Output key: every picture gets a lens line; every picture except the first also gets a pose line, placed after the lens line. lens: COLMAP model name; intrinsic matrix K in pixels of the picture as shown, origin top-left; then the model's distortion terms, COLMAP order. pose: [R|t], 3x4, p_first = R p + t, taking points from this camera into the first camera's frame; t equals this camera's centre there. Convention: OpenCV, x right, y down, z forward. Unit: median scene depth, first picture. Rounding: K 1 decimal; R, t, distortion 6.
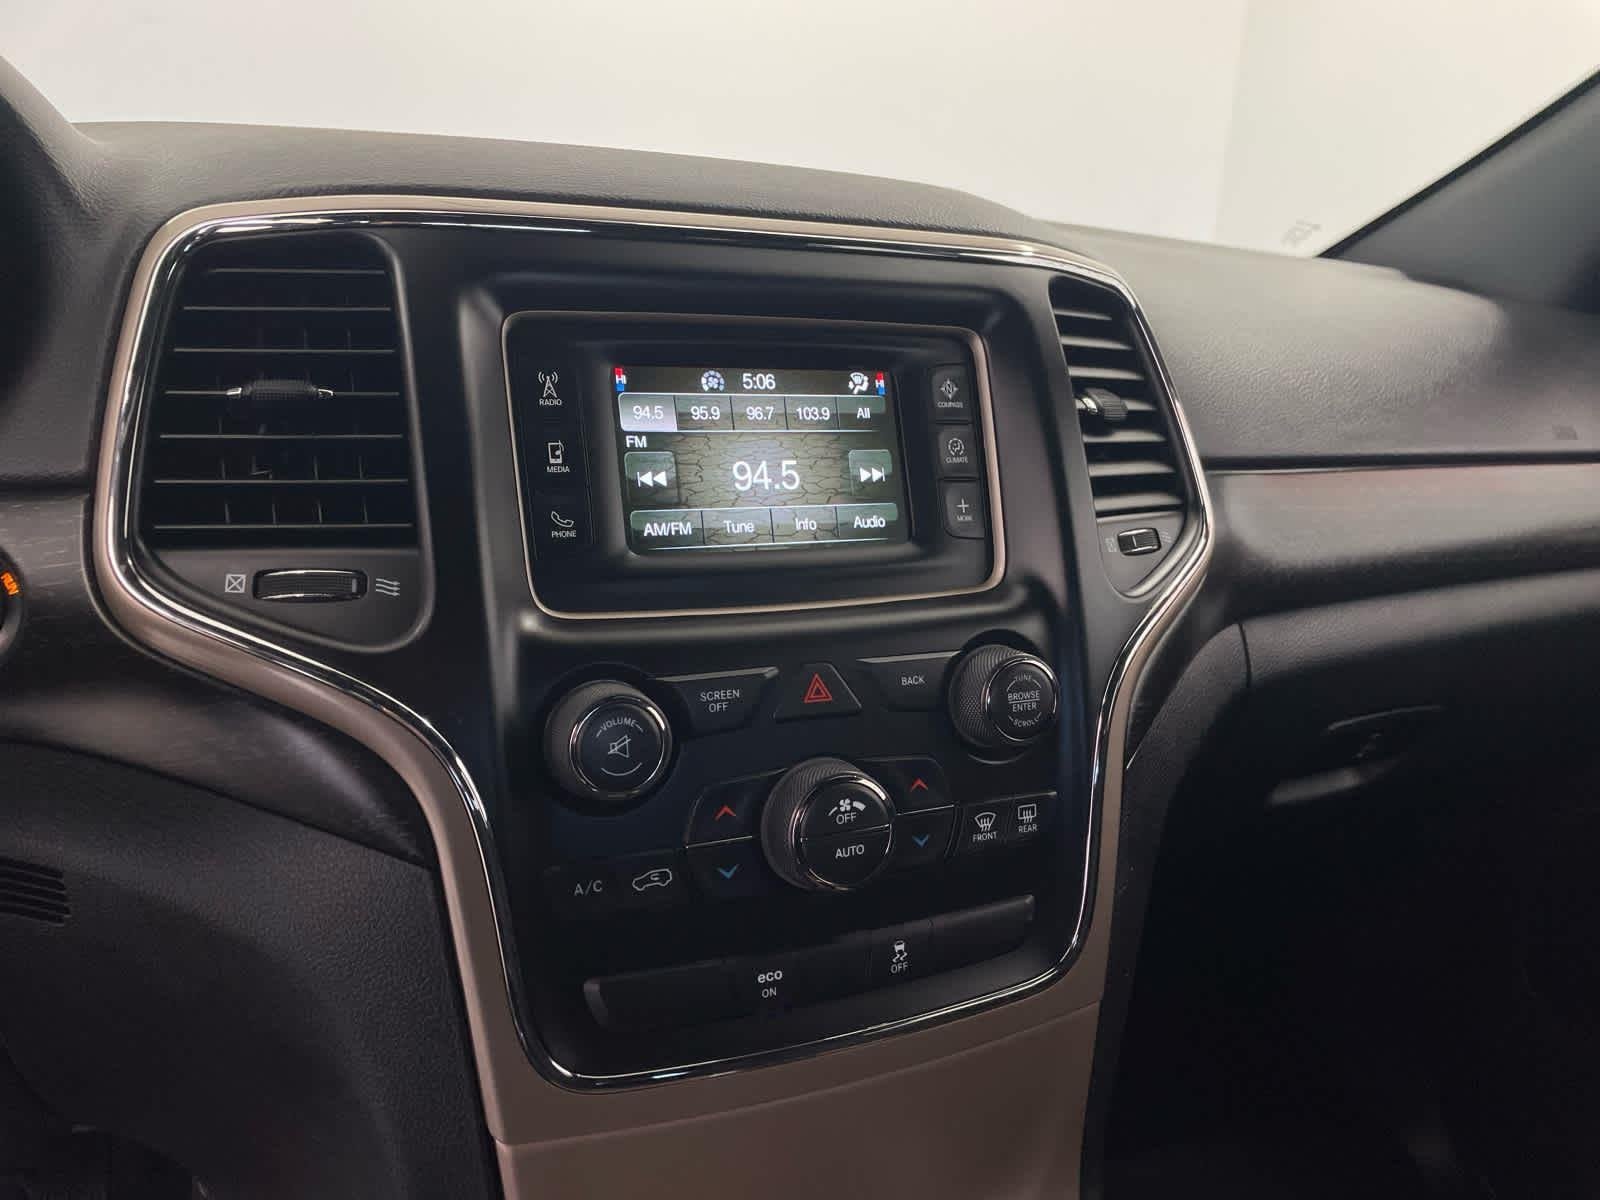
lens RADIAL K [[1307.3, 0, 788.7], [0, 1307.3, 605.9], [0, 0, 1]] dist [0.074802, -0.075357]
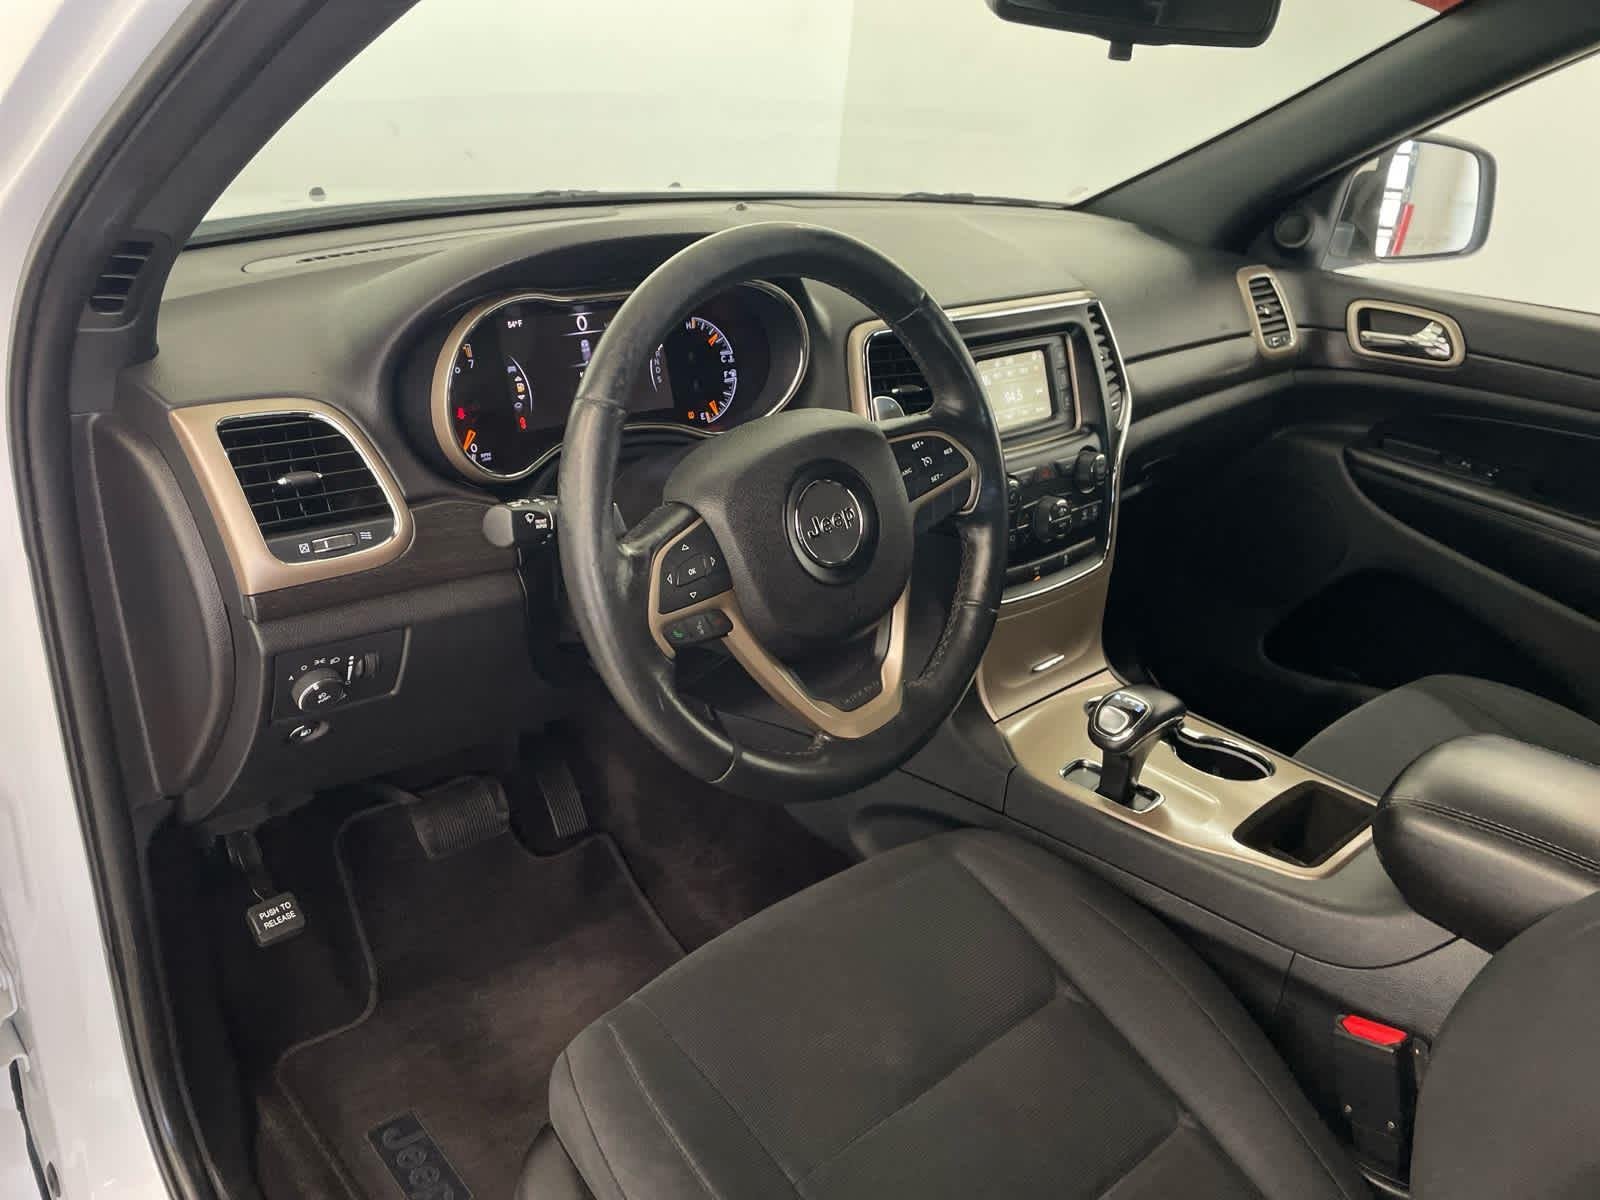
lens RADIAL K [[1139.8, 0, 804.1], [0, 1139.8, 604.2], [0, 0, 1]] dist [0.033312, -0.026960]
pose [[0.959149, -0.111124, 0.260164, -1.129909], [0.055462, 0.975639, 0.212255, -0.209793], [-0.277413, -0.189155, 0.941946, -1.246259]]
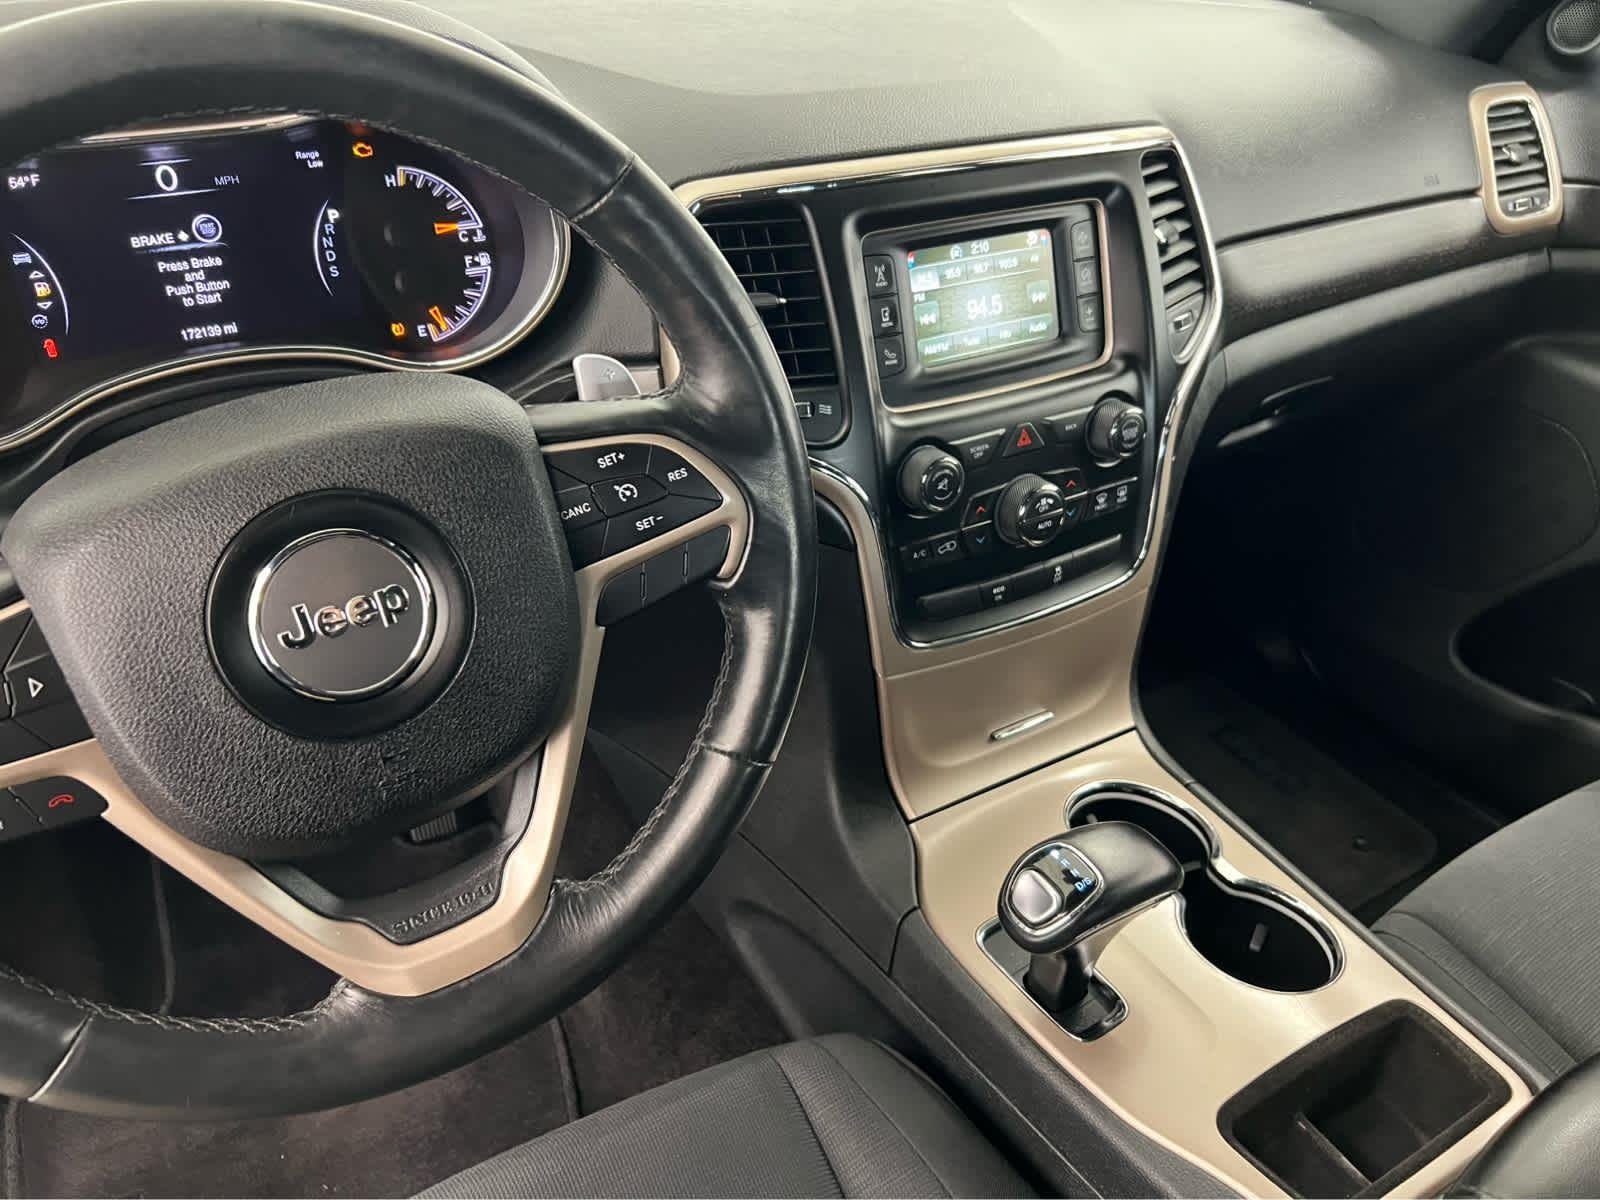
lens RADIAL K [[1218.0, 0, 799.1], [0, 1218.0, 611.0], [0, 0, 1]] dist [0.063084, -0.073966]
pose [[0.994586, -0.063178, 0.082501, -0.417654], [0.032555, 0.943423, 0.329990, -0.262980], [-0.098682, -0.325518, 0.940372, -0.603873]]
